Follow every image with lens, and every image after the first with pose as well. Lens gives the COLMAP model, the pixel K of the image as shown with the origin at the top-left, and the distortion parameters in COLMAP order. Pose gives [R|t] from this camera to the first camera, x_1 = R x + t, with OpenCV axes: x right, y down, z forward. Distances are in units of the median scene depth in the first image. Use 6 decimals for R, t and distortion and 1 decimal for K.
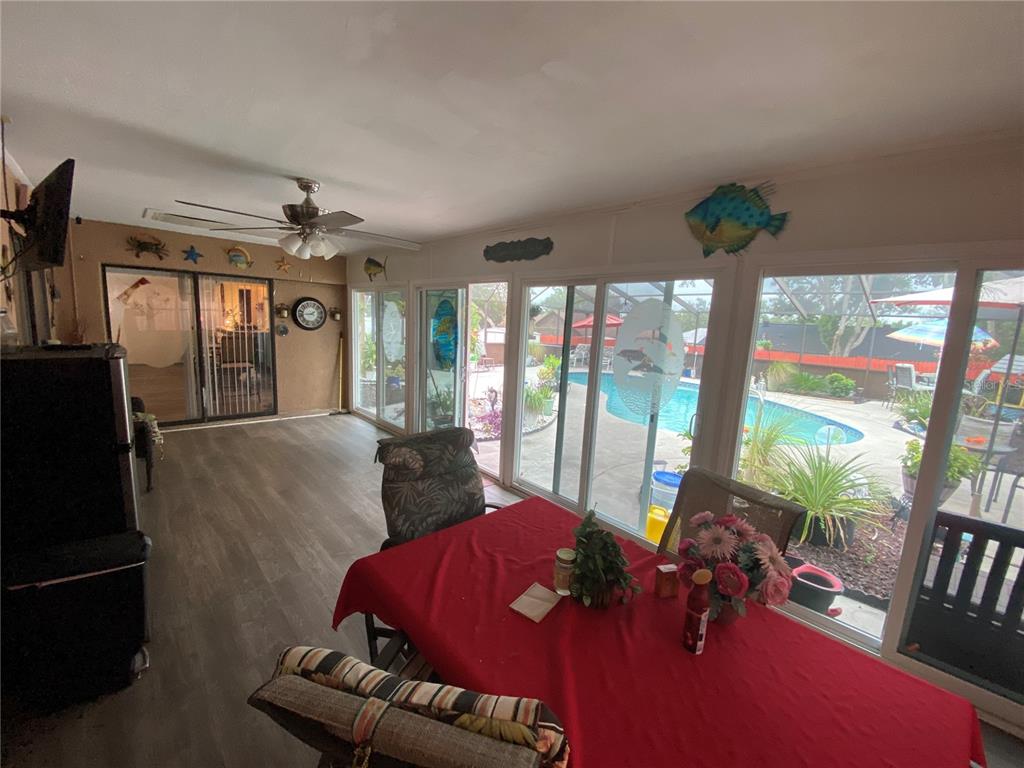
lens RADIAL K [[413.5, 0, 507.6], [0, 413.5, 385.3], [0, 0, 1]] dist [0.017483, -0.023492]
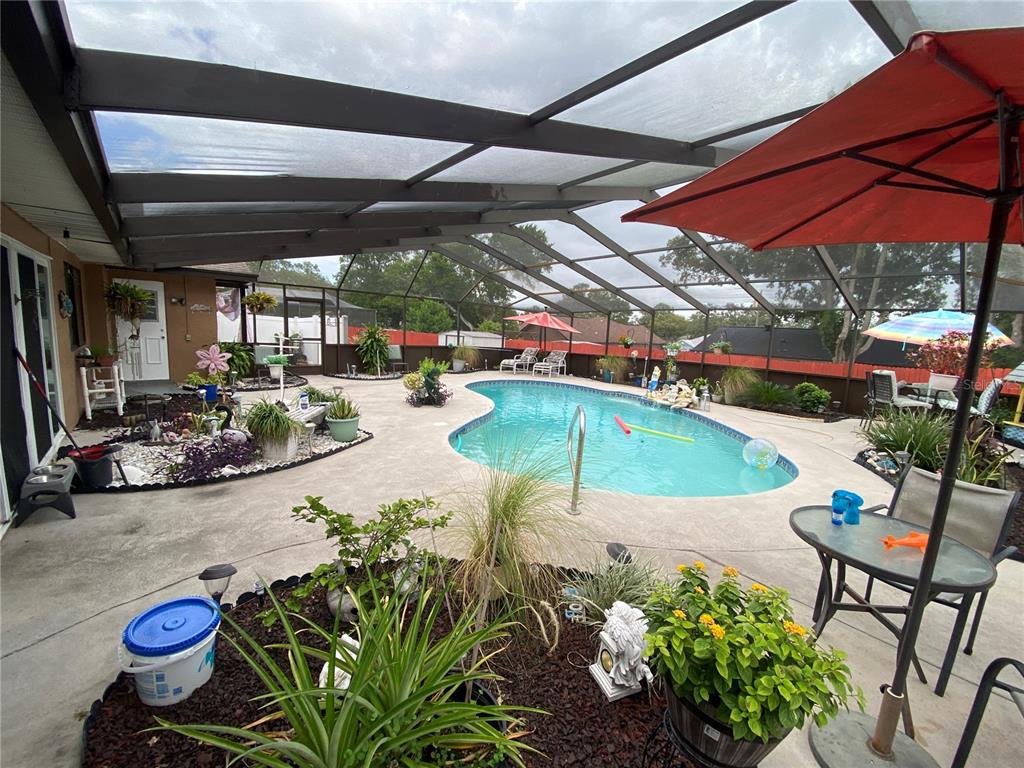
lens RADIAL K [[423.9, 0, 500.4], [0, 423.9, 385.1], [0, 0, 1]] dist [0.007379, -0.014320]
pose [[0.999374, 0.004822, -0.035042, 0.240481], [-0.005494, 0.999802, -0.019125, -0.005701], [0.034943, 0.019306, 0.999203, 0.173189]]
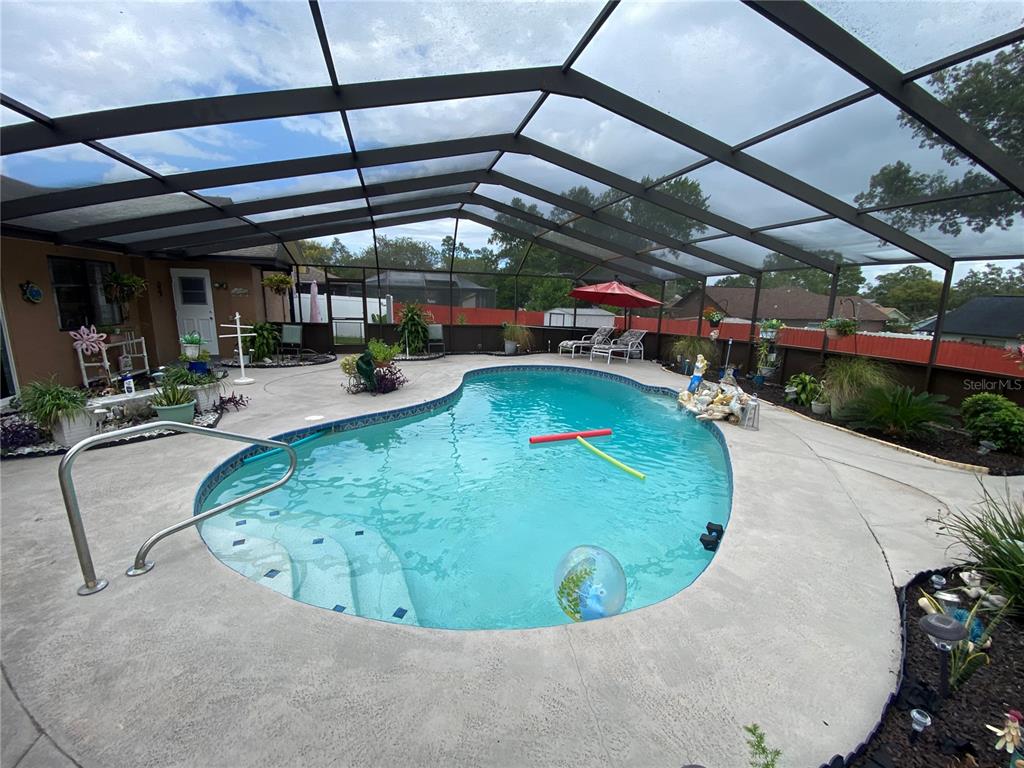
lens RADIAL K [[423.9, 0, 500.4], [0, 423.9, 385.1], [0, 0, 1]] dist [0.007379, -0.014320]
pose [[0.894619, 0.060929, -0.442656, 0.546303], [-0.047066, 0.997998, 0.042248, -0.032217], [0.444344, -0.016962, 0.895696, 0.404978]]
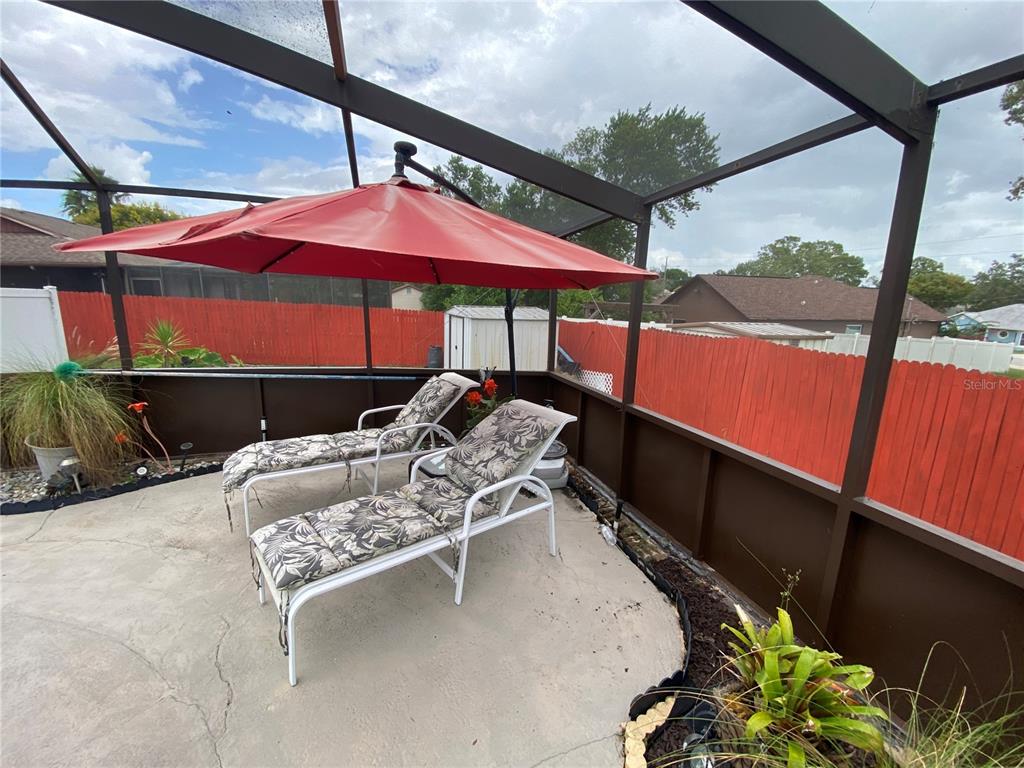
lens RADIAL K [[413.5, 0, 507.6], [0, 413.5, 385.3], [0, 0, 1]] dist [0.017483, -0.023492]
pose [[0.908915, 0.057494, -0.413000, 0.458015], [-0.038960, 0.997825, 0.053167, -0.164358], [0.415158, -0.032233, 0.909178, 1.277361]]
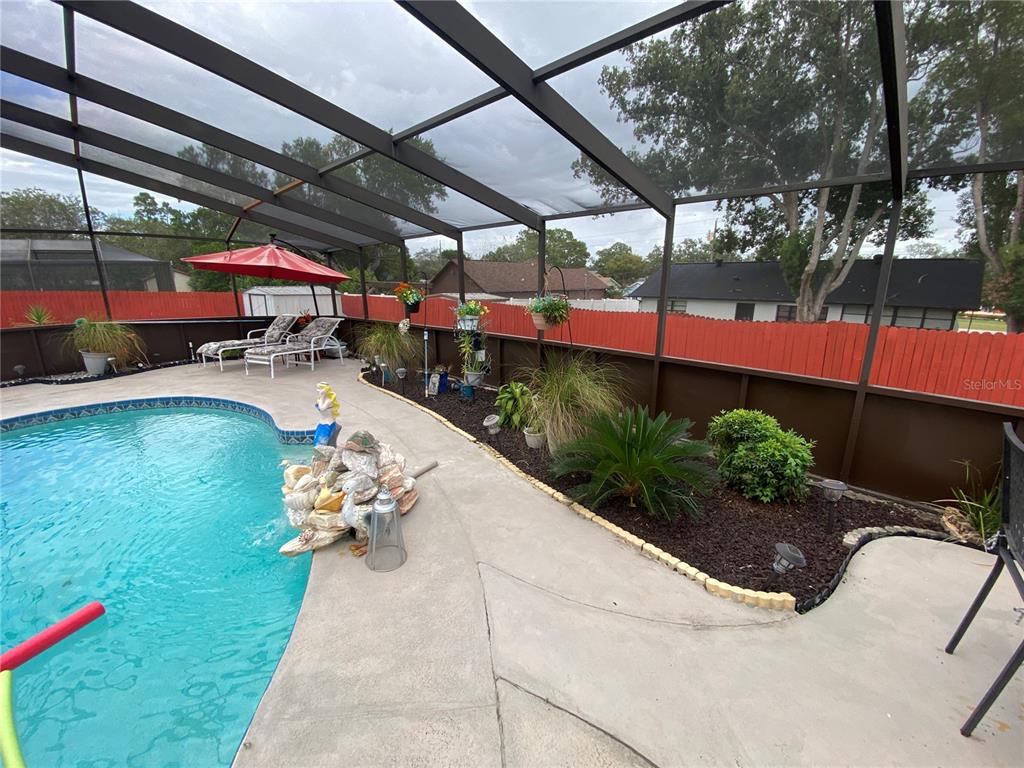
lens RADIAL K [[423.9, 0, 512.0], [0, 423.9, 384.0], [0, 0, 1]] dist [0.019797, -0.021182]
pose [[0.997162, -0.058953, 0.046832, 0.646506], [0.054268, 0.993931, 0.095685, -0.081321], [-0.052188, -0.092872, 0.994309, 0.753170]]
